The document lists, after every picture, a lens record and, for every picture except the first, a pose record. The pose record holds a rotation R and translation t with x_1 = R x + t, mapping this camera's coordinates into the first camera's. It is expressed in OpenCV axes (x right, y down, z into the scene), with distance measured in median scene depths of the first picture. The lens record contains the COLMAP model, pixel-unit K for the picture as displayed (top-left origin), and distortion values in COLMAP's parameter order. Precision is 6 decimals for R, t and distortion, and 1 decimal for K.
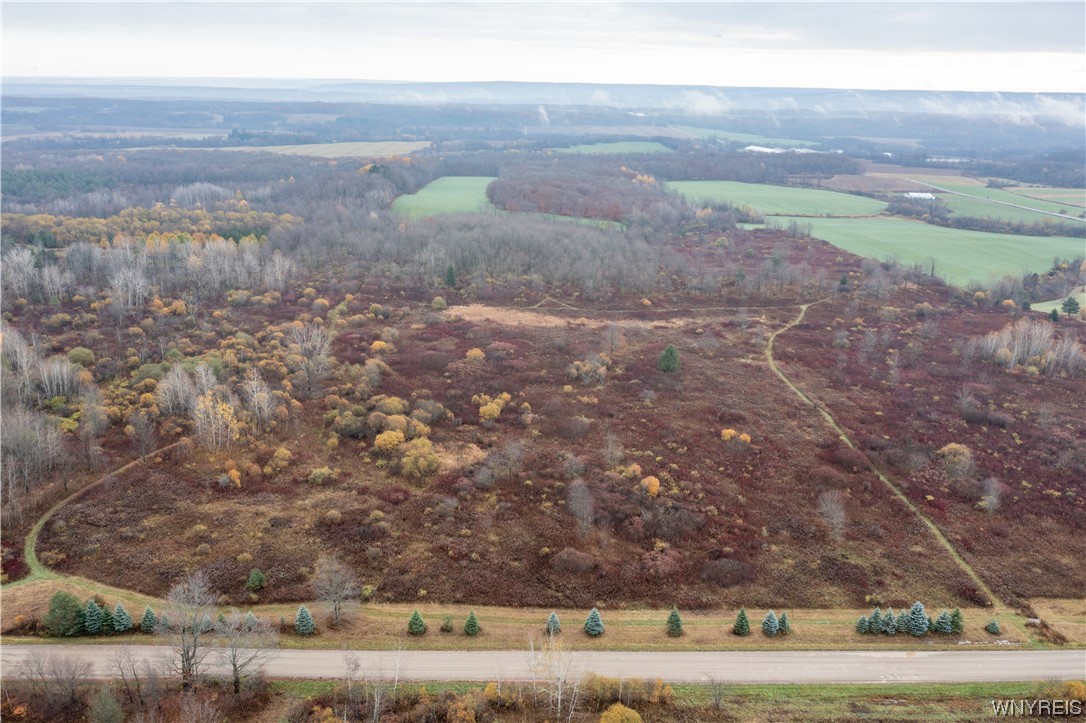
lens RADIAL K [[866.5, 0, 528.0], [0, 866.5, 361.6], [0, 0, 1]] dist [-0.010099, -0.000778]
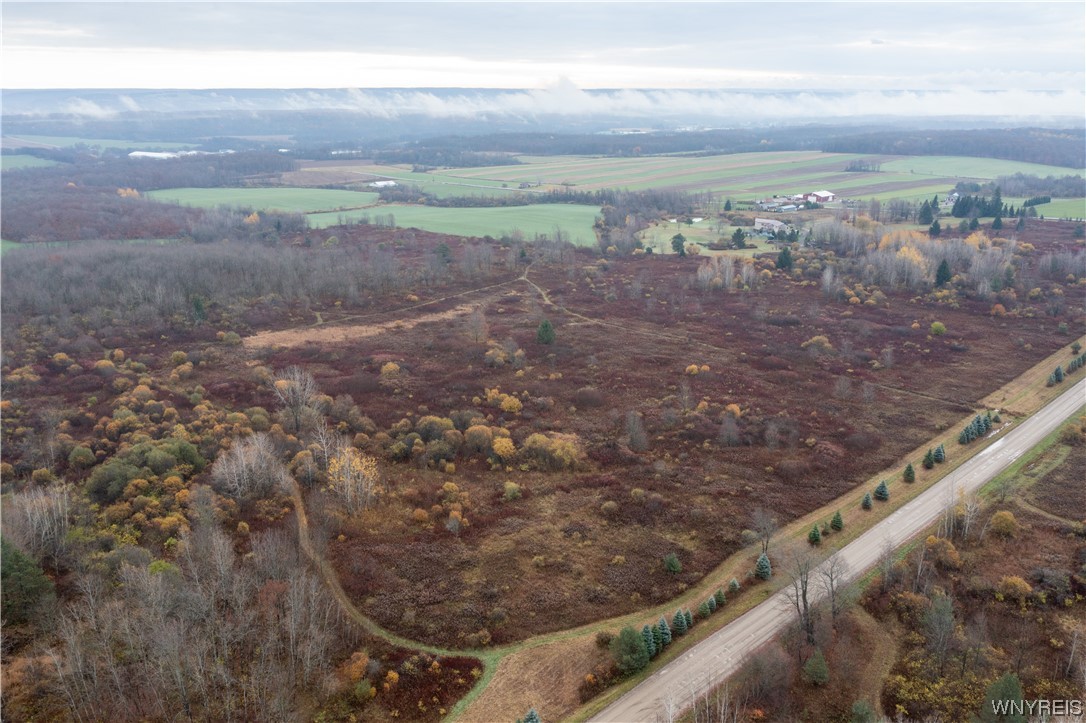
lens RADIAL K [[869.2, 0, 543.0], [0, 869.2, 361.5], [0, 0, 1]] dist [-0.001596, 0.004347]
pose [[0.740676, -0.218280, 0.635416, -0.700767], [0.218722, 0.972572, 0.079147, -0.070500], [-0.635264, 0.080357, 0.768103, 0.179849]]
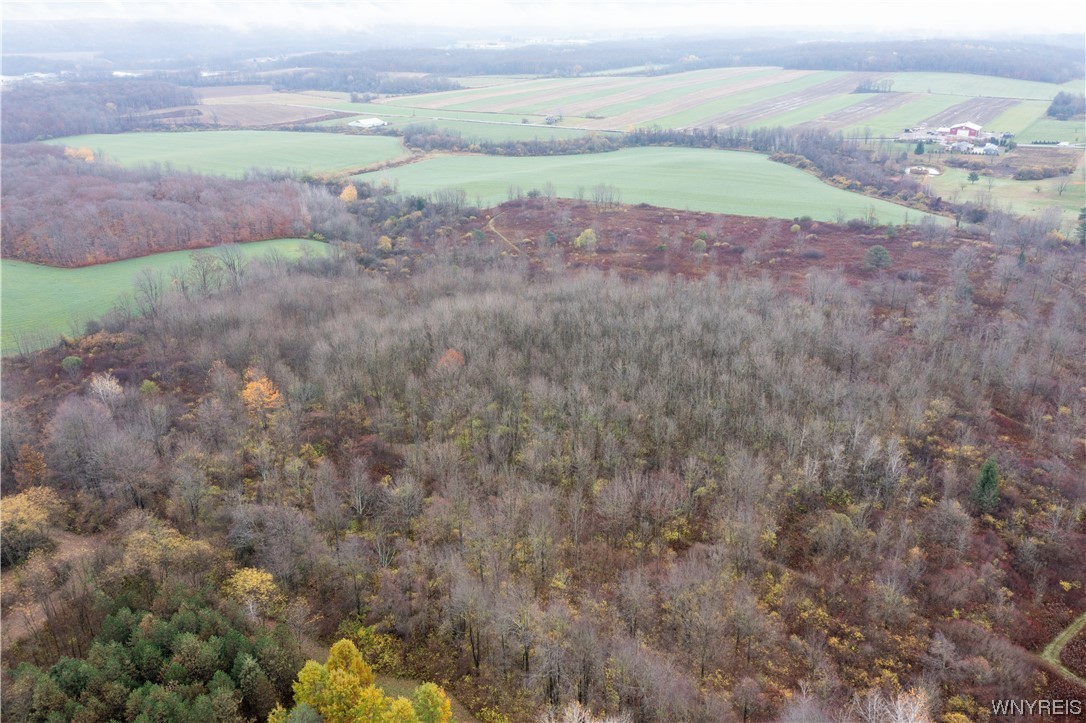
lens RADIAL K [[865.2, 0, 543.0], [0, 865.2, 361.5], [0, 0, 1]] dist [-0.008197, 0.014382]
pose [[0.564455, -0.335646, 0.754143, -0.864333], [0.260164, 0.939375, 0.223361, -0.529746], [-0.783393, 0.070123, 0.617558, 1.582304]]
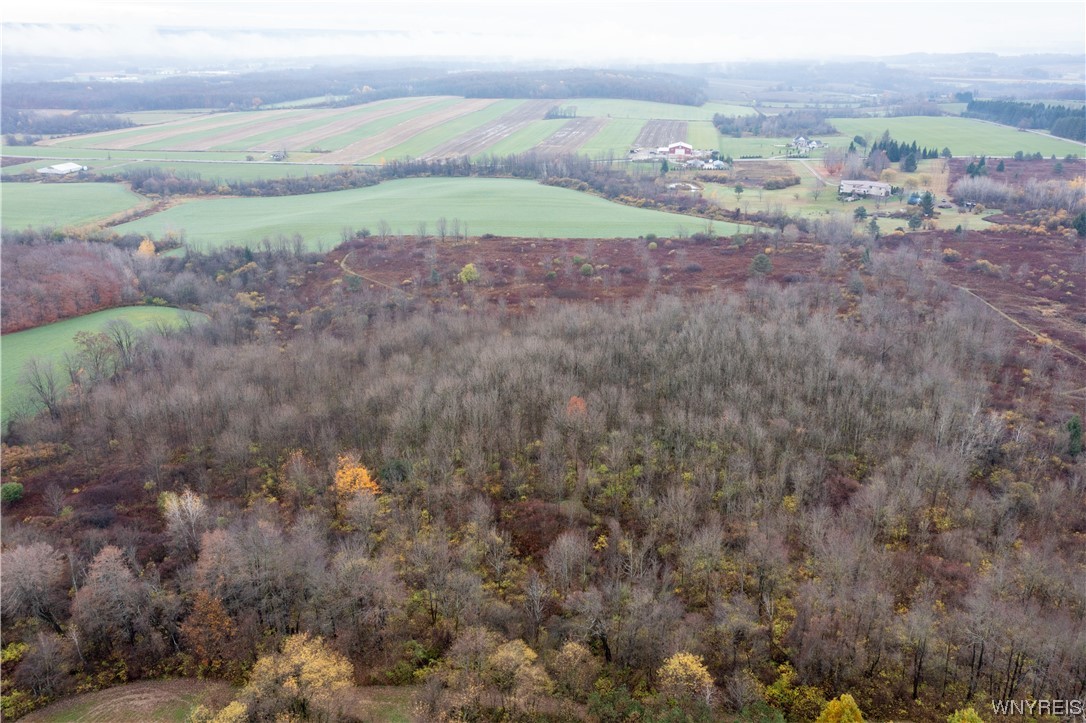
lens RADIAL K [[865.2, 0, 543.0], [0, 865.2, 361.5], [0, 0, 1]] dist [-0.008197, 0.014382]
pose [[0.191713, -0.364446, 0.911277, -1.016086], [0.291014, 0.907852, 0.301854, -0.667160], [-0.937314, 0.207325, 0.280106, 1.987943]]
